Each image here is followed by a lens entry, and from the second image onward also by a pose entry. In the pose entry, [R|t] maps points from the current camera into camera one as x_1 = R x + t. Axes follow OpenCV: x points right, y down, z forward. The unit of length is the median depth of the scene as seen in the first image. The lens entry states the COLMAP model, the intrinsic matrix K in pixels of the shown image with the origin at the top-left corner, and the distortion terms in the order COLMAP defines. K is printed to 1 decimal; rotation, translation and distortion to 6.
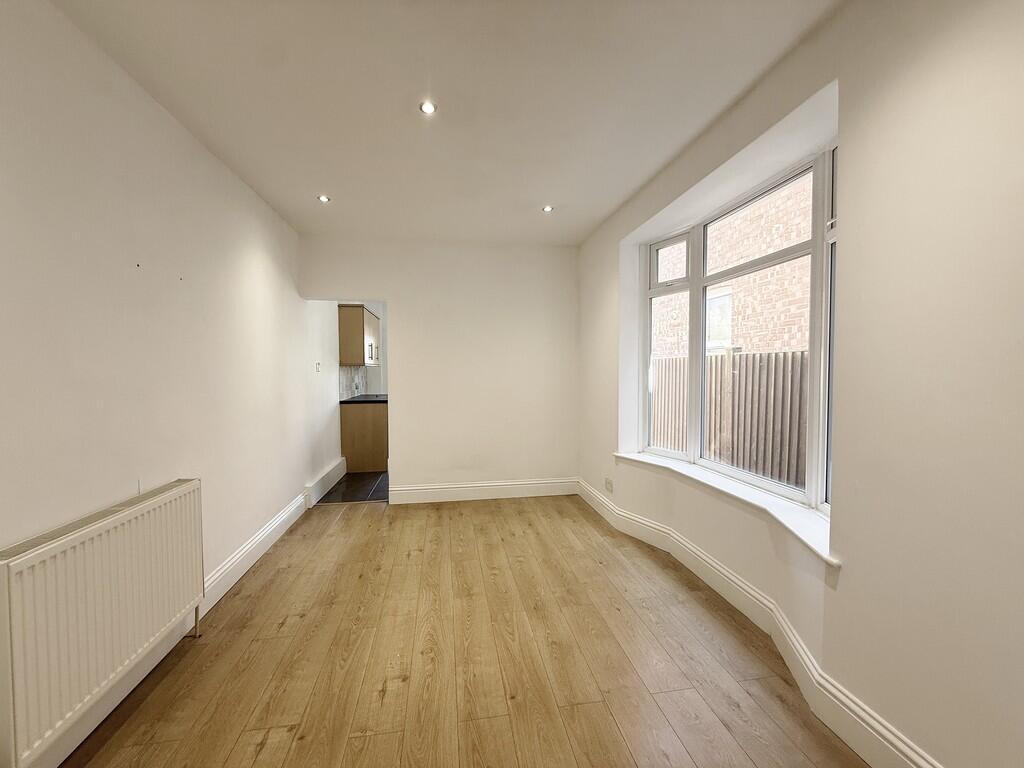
lens RADIAL K [[407.1, 0, 507.7], [0, 407.1, 384.4], [0, 0, 1]] dist [-0.003443, 0.000454]
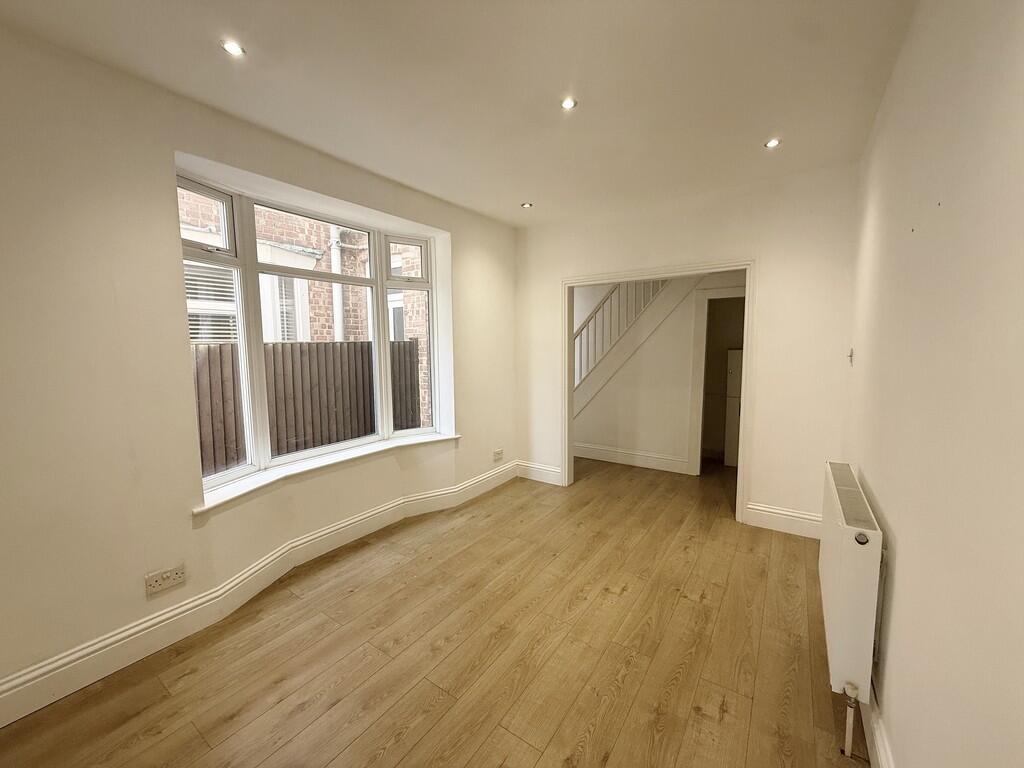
lens RADIAL K [[407.1, 0, 513.6], [0, 407.1, 379.8], [0, 0, 1]] dist [-0.003443, 0.000454]
pose [[-0.728518, -0.048165, 0.683331, -0.521279], [0.038219, 0.993113, 0.110748, -0.074921], [-0.683959, 0.106798, -0.721661, 1.199373]]
